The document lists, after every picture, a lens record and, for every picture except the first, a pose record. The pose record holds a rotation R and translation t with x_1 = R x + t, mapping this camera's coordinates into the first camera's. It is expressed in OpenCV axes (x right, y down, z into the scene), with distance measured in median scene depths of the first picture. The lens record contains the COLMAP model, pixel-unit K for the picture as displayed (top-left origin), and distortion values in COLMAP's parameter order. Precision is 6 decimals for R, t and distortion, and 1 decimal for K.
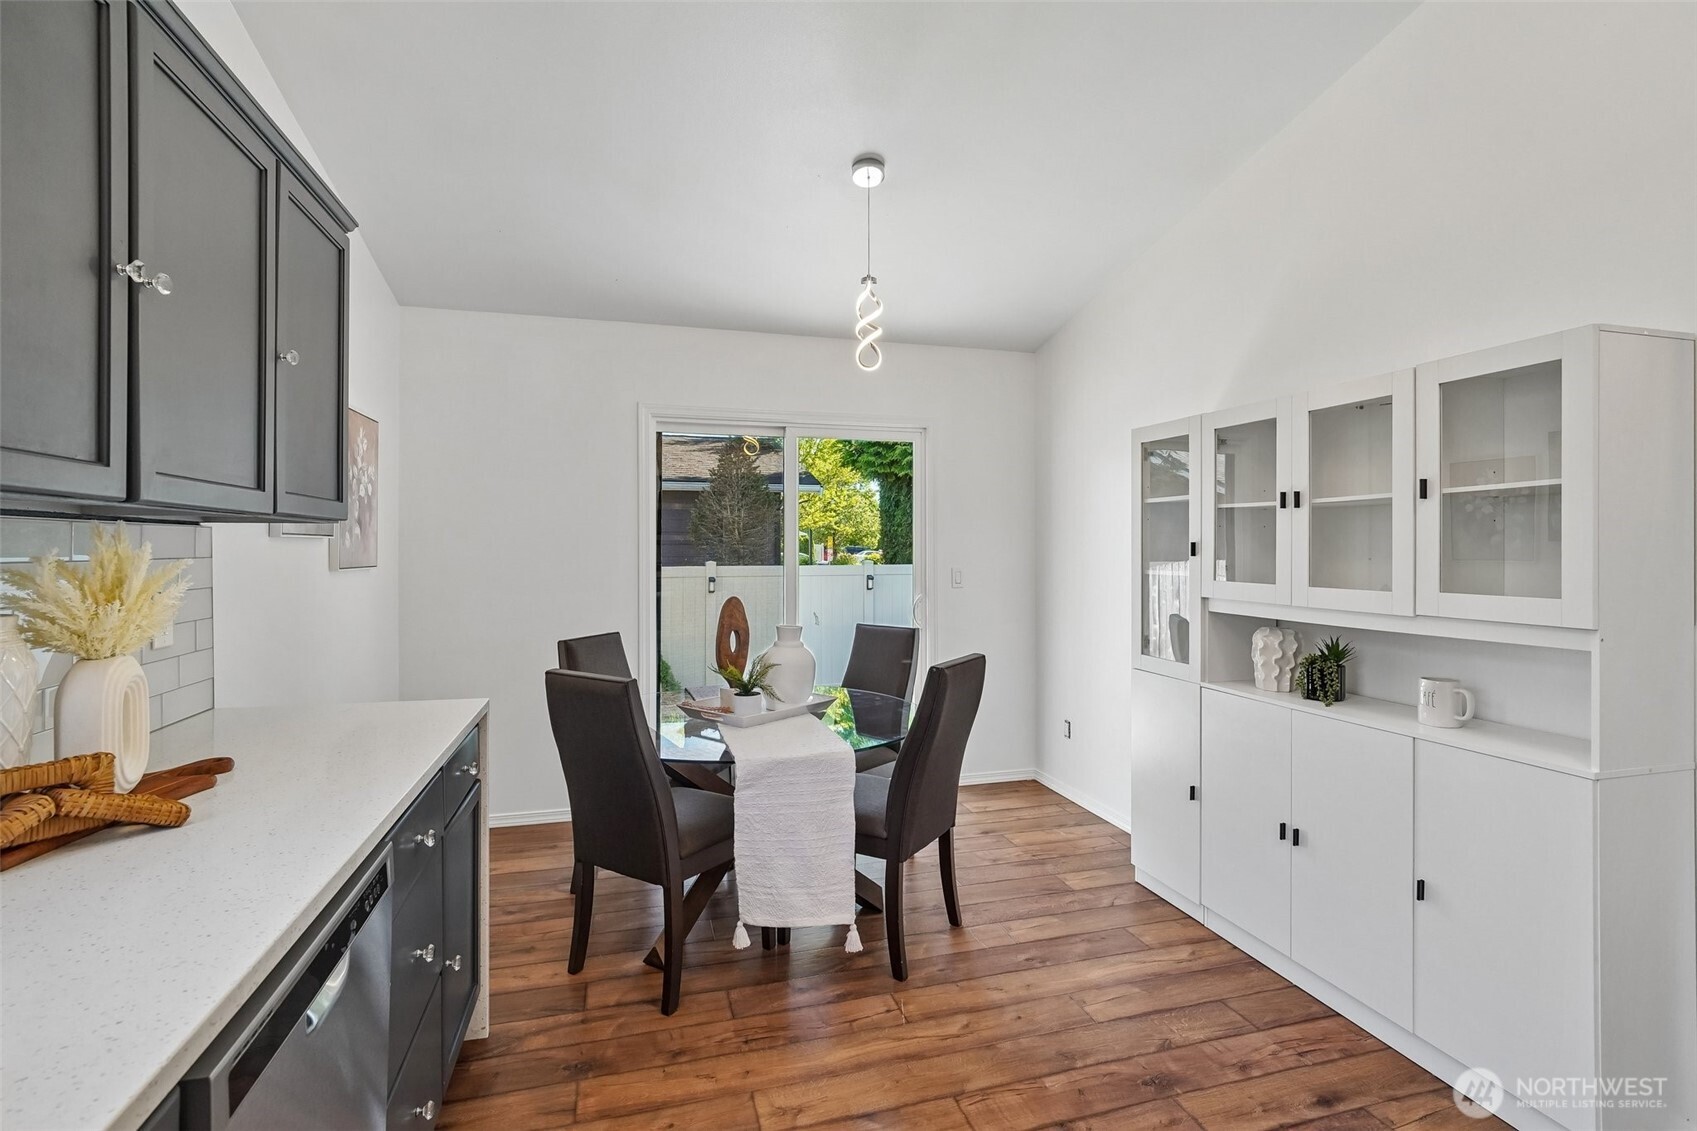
lens RADIAL K [[800.7, 0, 855.8], [0, 800.7, 547.7], [0, 0, 1]] dist [-0.010377, -0.001515]
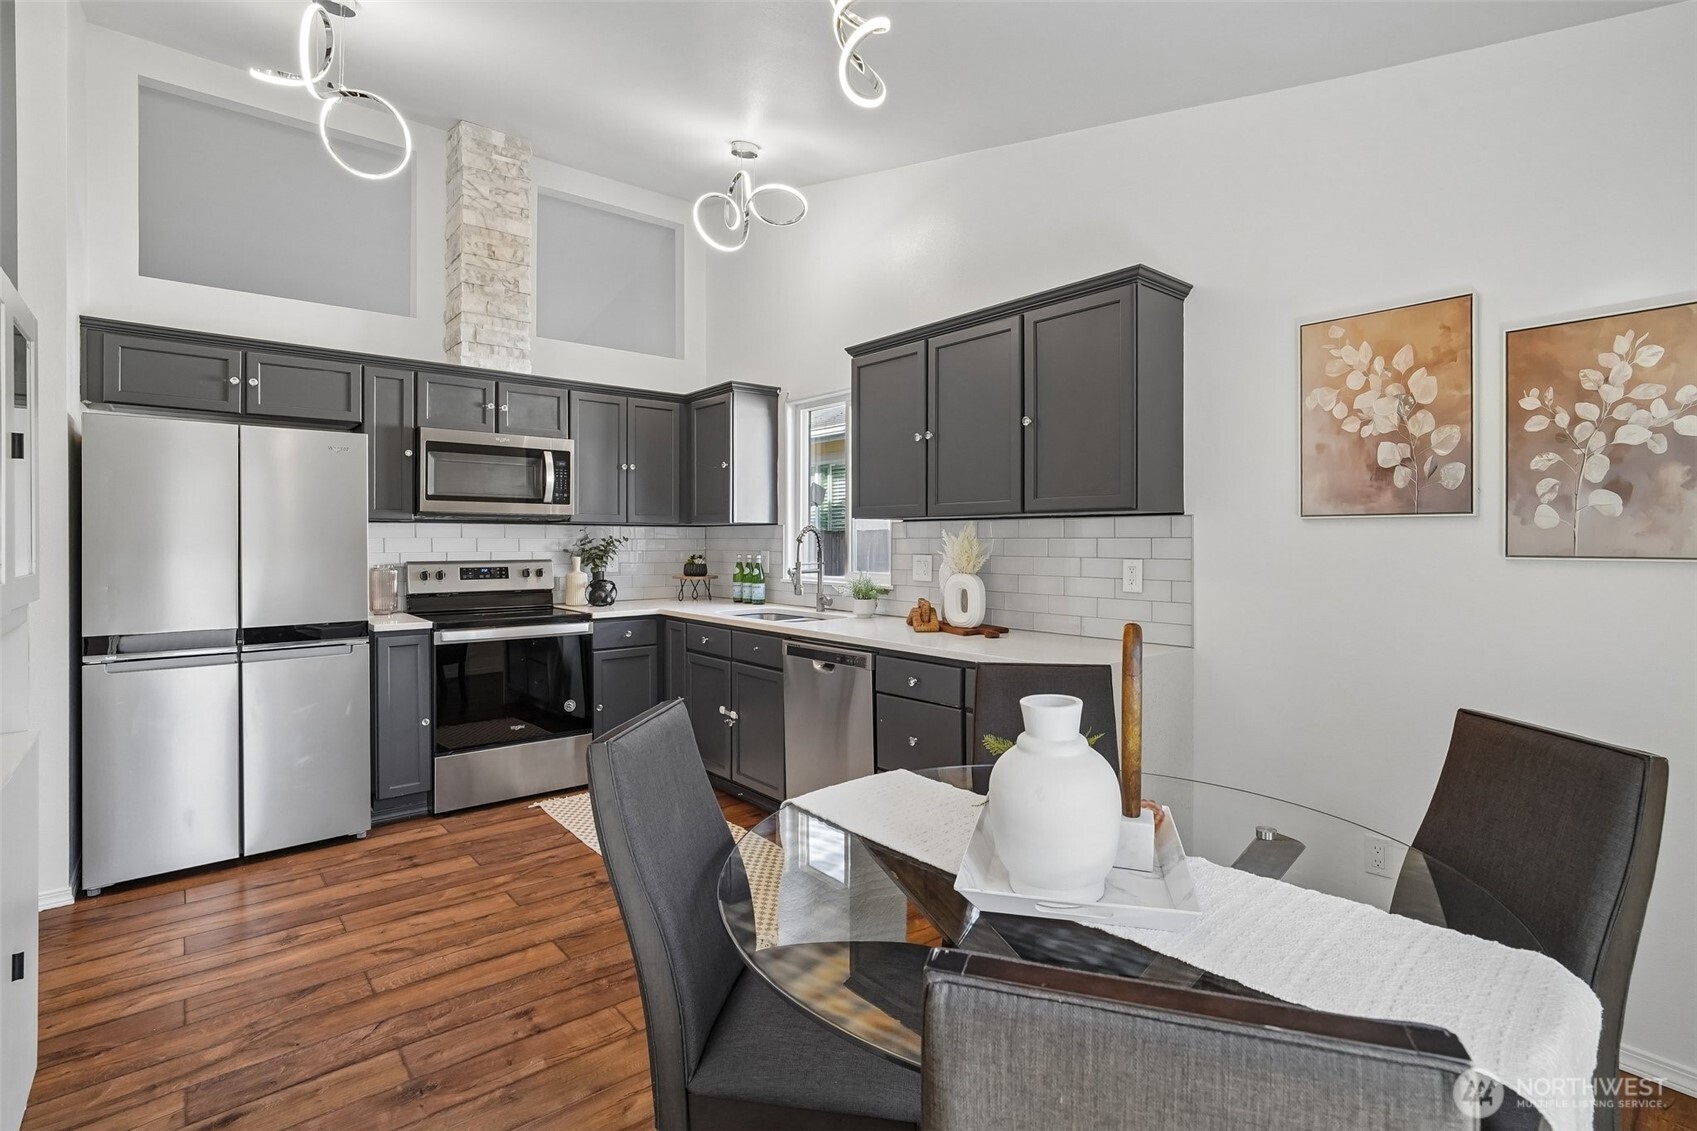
lens RADIAL K [[809.6, 0, 858.1], [0, 809.6, 541.5], [0, 0, 1]] dist [-0.011858, -0.000132]
pose [[-0.911678, 0.000136, -0.410905, 0.232706], [-0.001016, 0.999996, 0.002587, 0.013153], [0.410904, 0.002776, -0.911675, 1.647703]]
